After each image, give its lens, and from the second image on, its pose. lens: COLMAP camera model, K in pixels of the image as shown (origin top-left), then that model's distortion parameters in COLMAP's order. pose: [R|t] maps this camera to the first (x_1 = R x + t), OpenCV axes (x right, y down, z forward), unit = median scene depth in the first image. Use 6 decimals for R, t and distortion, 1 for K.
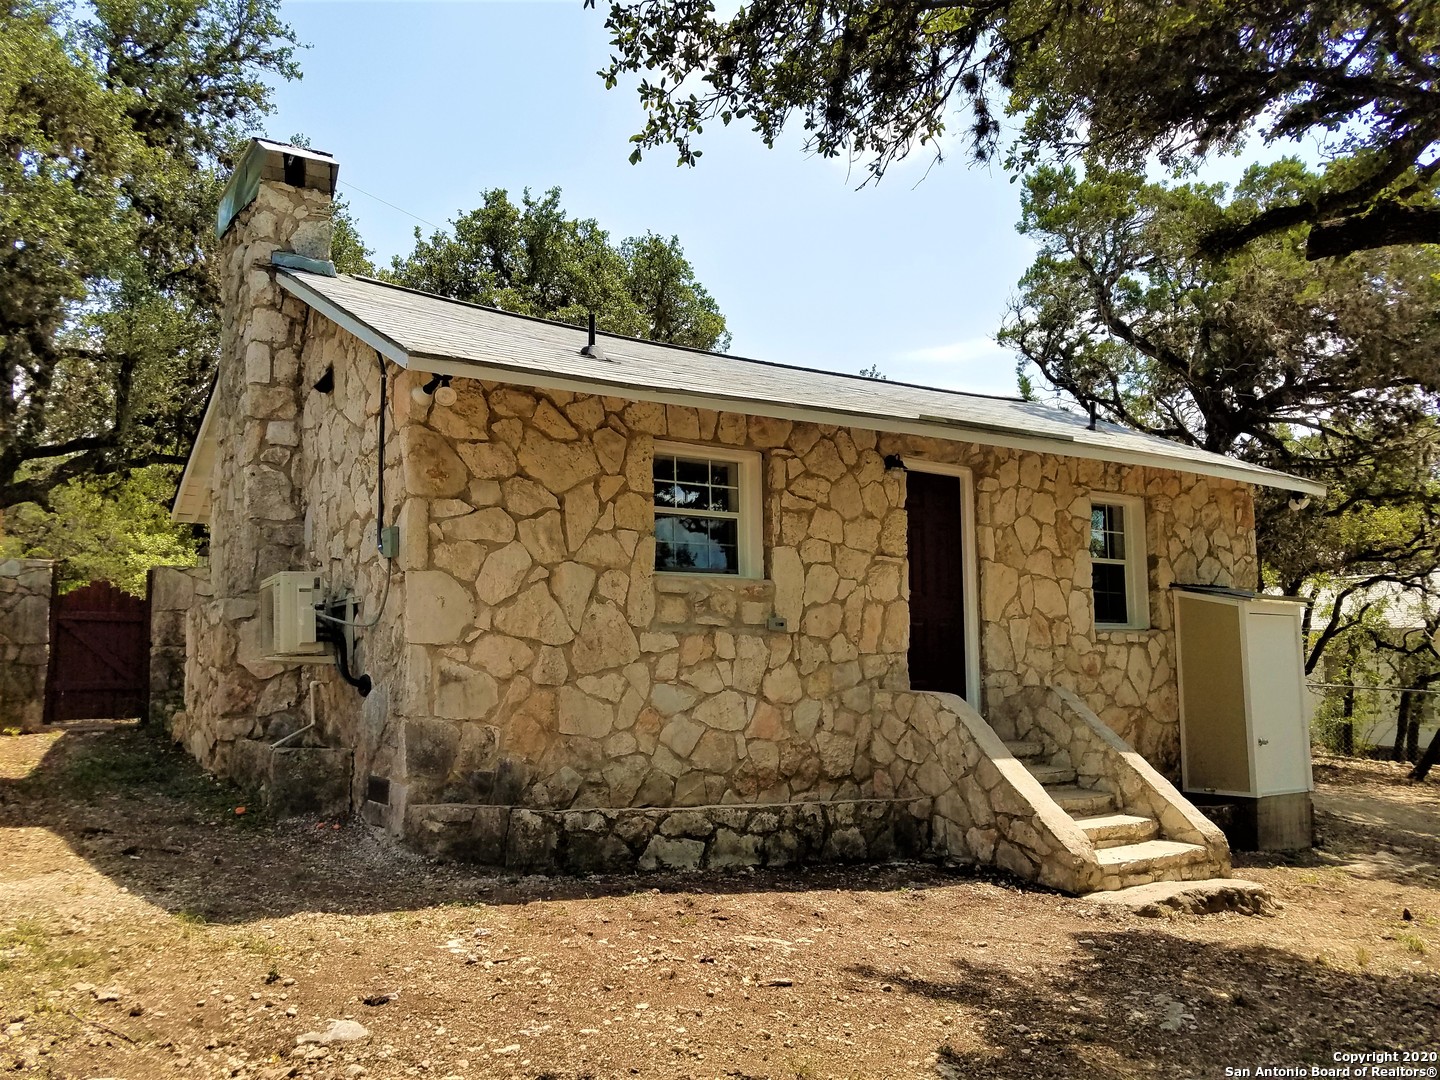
lens RADIAL K [[1118.2, 0, 720.0], [0, 1118.2, 540.0], [0, 0, 1]] dist [-0.010331, 0.003680]
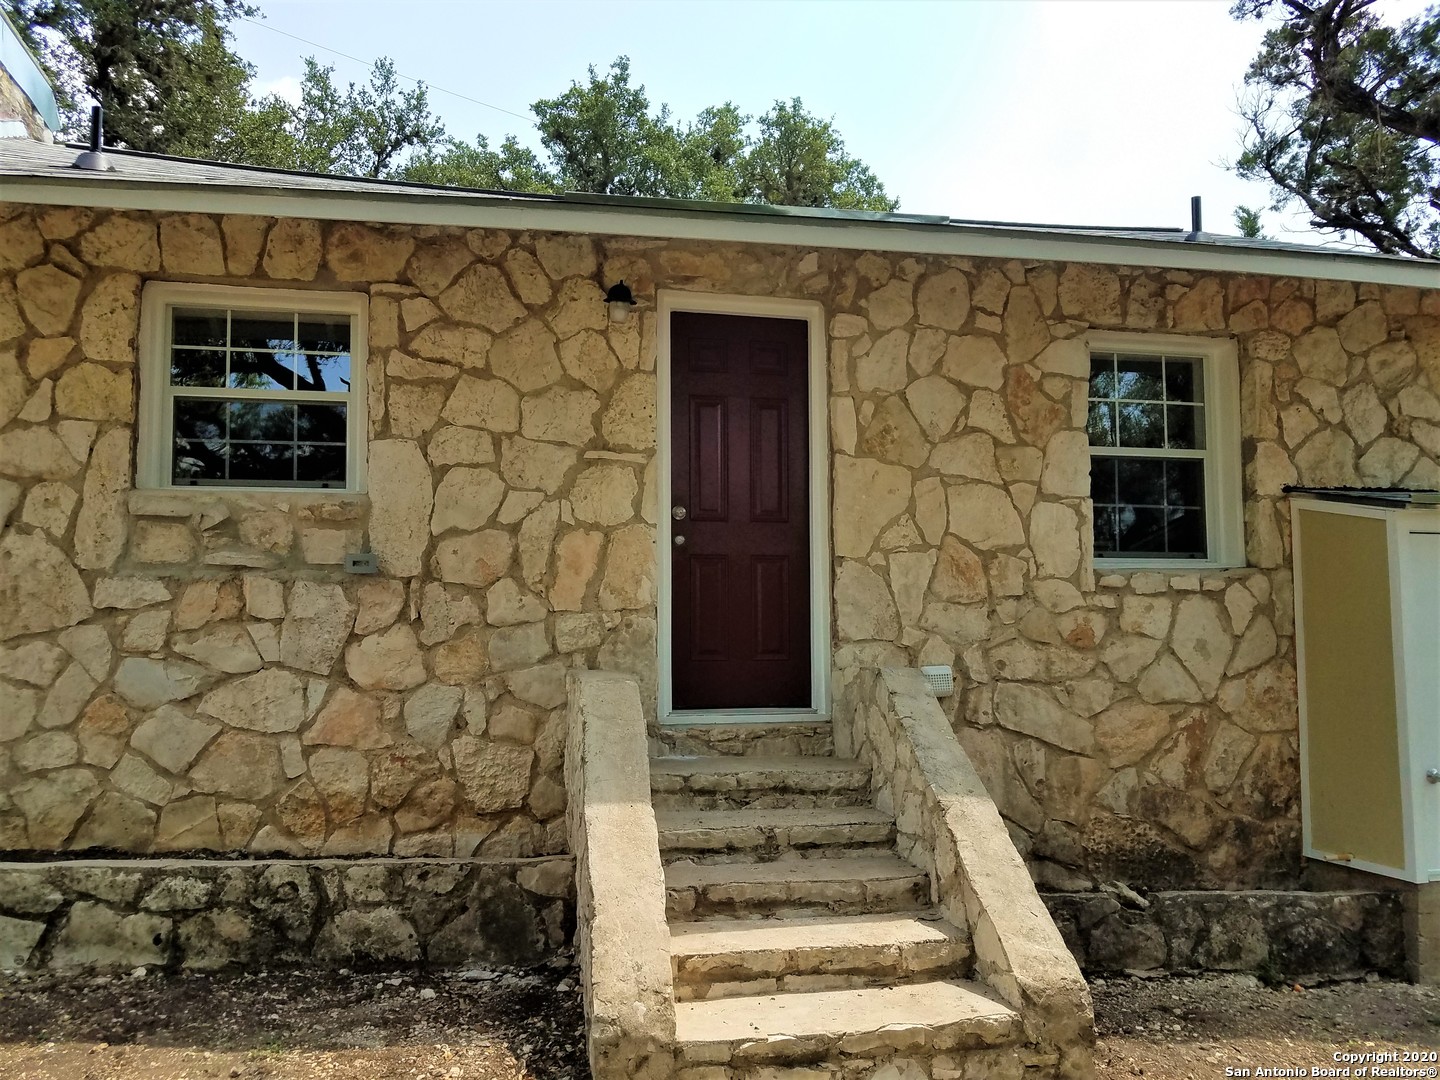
lens RADIAL K [[1127.3, 0, 720.4], [0, 1127.3, 551.7], [0, 0, 1]] dist [0.005123, -0.002121]
pose [[0.930155, -0.025135, -0.366306, 0.450316], [0.040063, 0.998645, 0.033205, 0.054061], [0.364975, -0.045561, 0.929902, 0.473550]]
